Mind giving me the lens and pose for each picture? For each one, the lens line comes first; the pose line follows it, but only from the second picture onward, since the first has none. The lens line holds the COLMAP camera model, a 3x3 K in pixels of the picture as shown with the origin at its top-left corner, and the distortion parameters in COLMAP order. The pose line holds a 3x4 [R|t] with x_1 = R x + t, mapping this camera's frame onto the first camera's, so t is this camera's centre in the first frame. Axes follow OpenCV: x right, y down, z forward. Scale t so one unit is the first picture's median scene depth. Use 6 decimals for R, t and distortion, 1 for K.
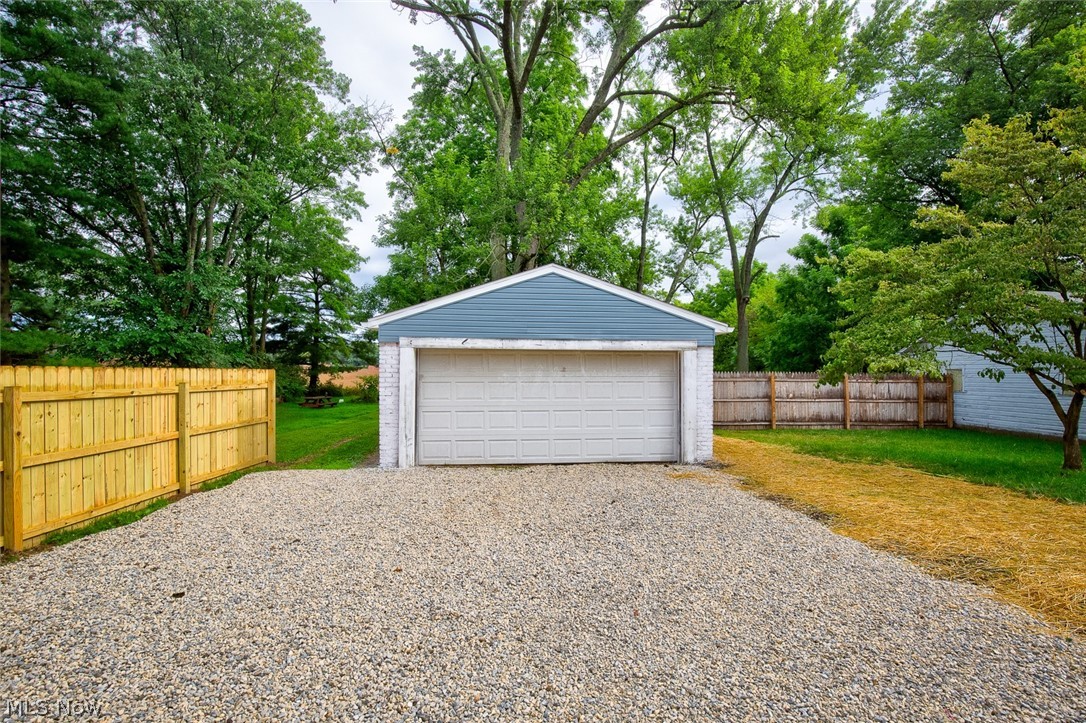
lens RADIAL K [[523.7, 0, 561.4], [0, 523.7, 367.1], [0, 0, 1]] dist [-0.022549, 0.001428]
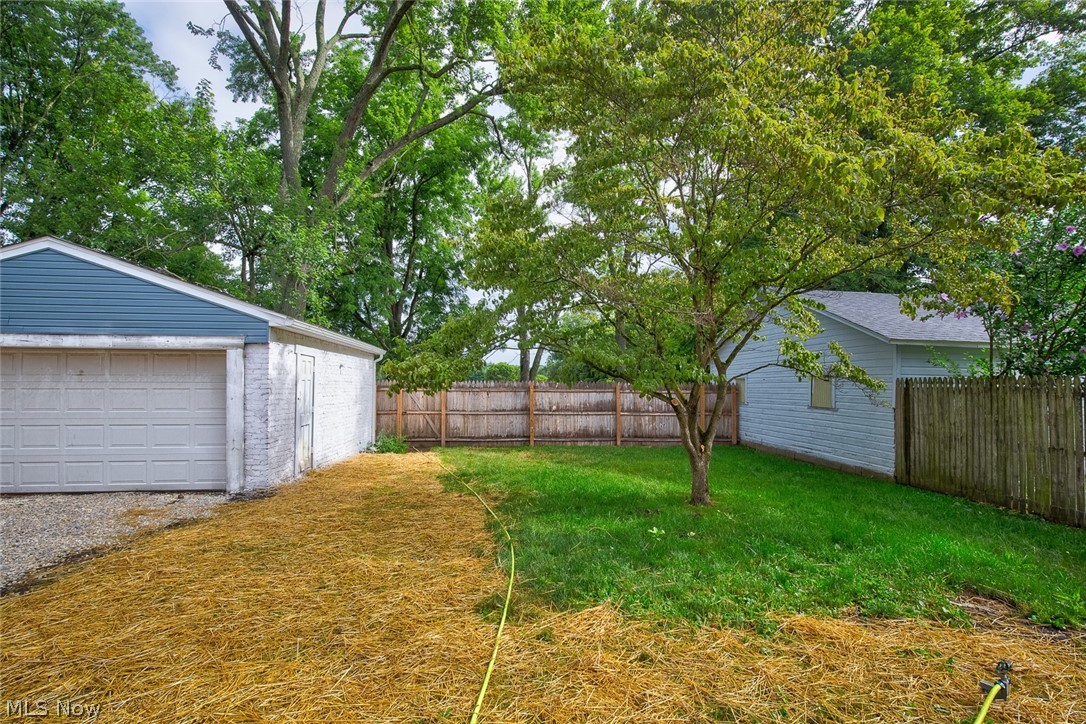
lens RADIAL K [[523.7, 0, 561.4], [0, 523.7, 367.6], [0, 0, 1]] dist [-0.022549, 0.001428]
pose [[0.998442, 0.003097, 0.055716, 0.406067], [-0.001691, 0.999679, -0.025263, 0.008914], [-0.055777, 0.025130, 0.998127, 0.112869]]
